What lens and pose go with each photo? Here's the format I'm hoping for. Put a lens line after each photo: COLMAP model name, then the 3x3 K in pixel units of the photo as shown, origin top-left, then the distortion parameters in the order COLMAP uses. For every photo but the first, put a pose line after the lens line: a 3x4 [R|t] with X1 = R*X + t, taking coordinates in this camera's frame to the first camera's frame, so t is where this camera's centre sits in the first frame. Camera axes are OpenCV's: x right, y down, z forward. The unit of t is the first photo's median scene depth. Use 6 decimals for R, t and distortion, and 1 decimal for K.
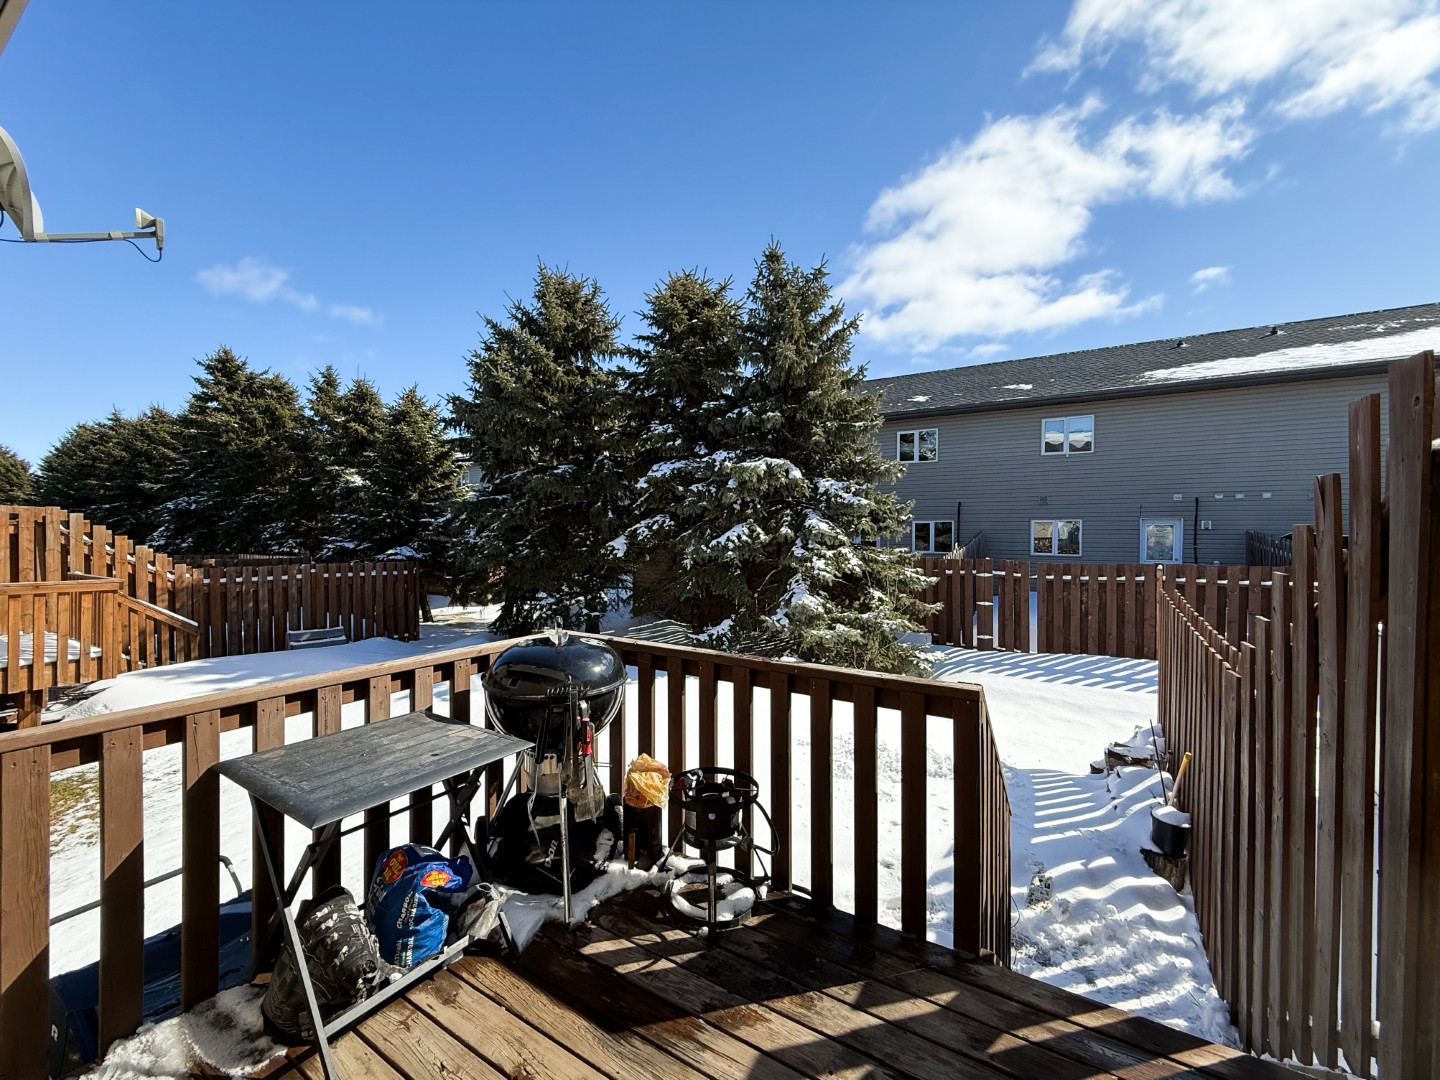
lens RADIAL K [[573.3, 0, 718.6], [0, 573.3, 539.4], [0, 0, 1]] dist [-0.001865, 0.000812]
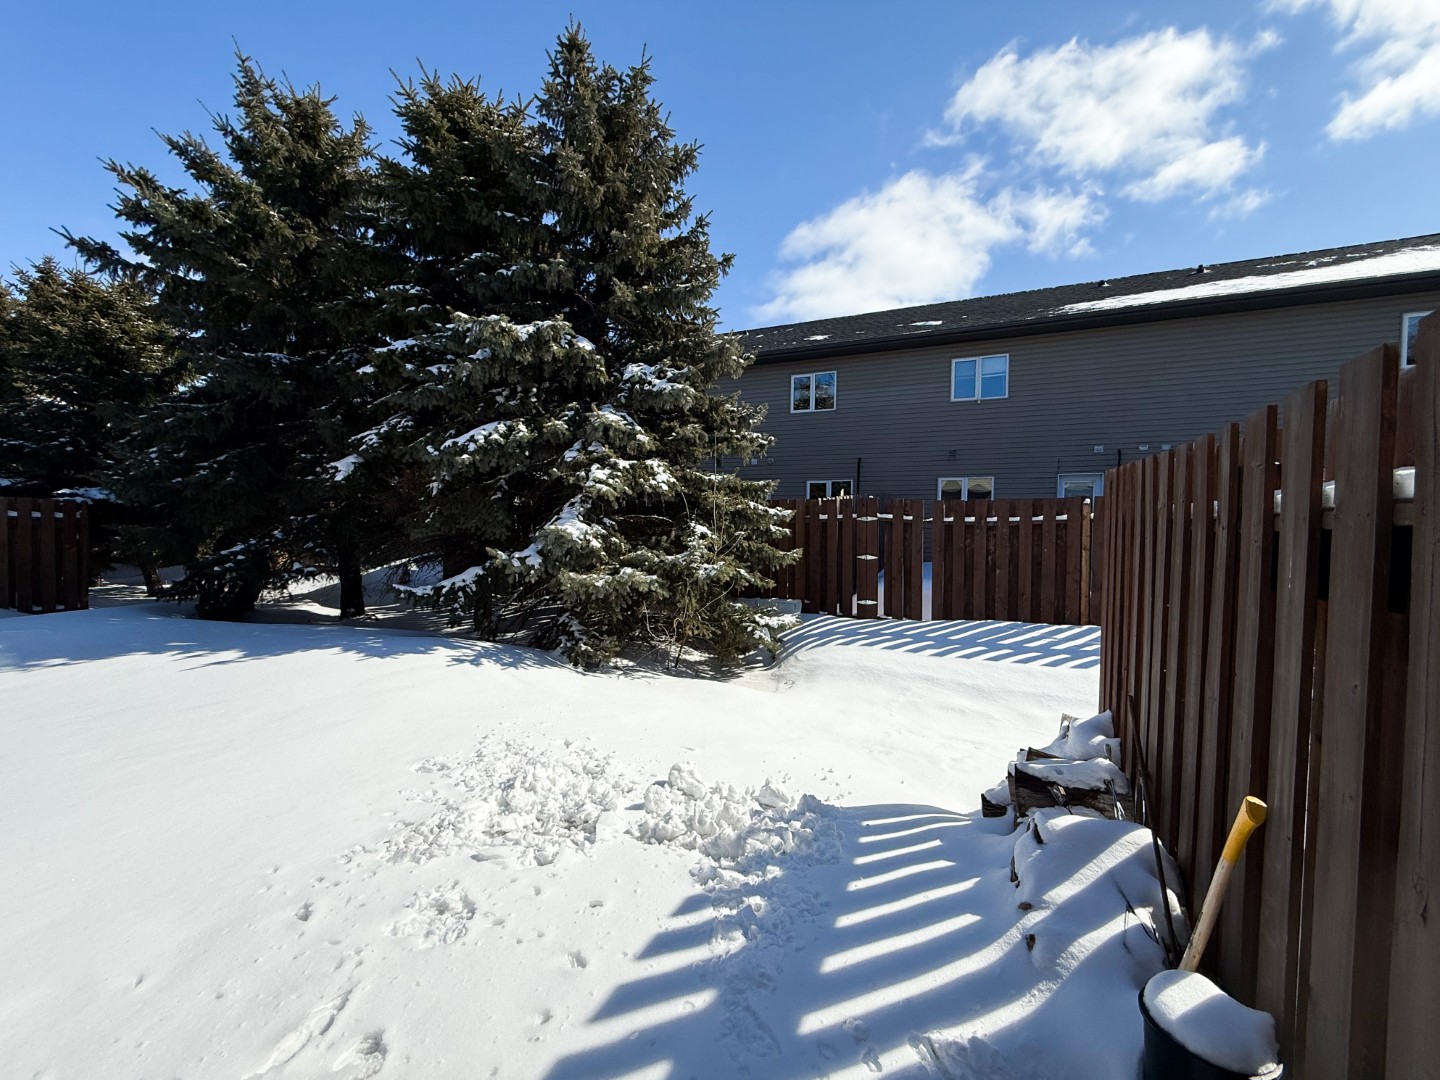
lens RADIAL K [[573.3, 0, 721.8], [0, 573.3, 539.6], [0, 0, 1]] dist [-0.001865, 0.000812]
pose [[0.993435, 0.013744, 0.113569, 0.223469], [-0.013772, 0.999905, -0.000540, 0.106895], [-0.113566, -0.001028, 0.993530, 0.325926]]
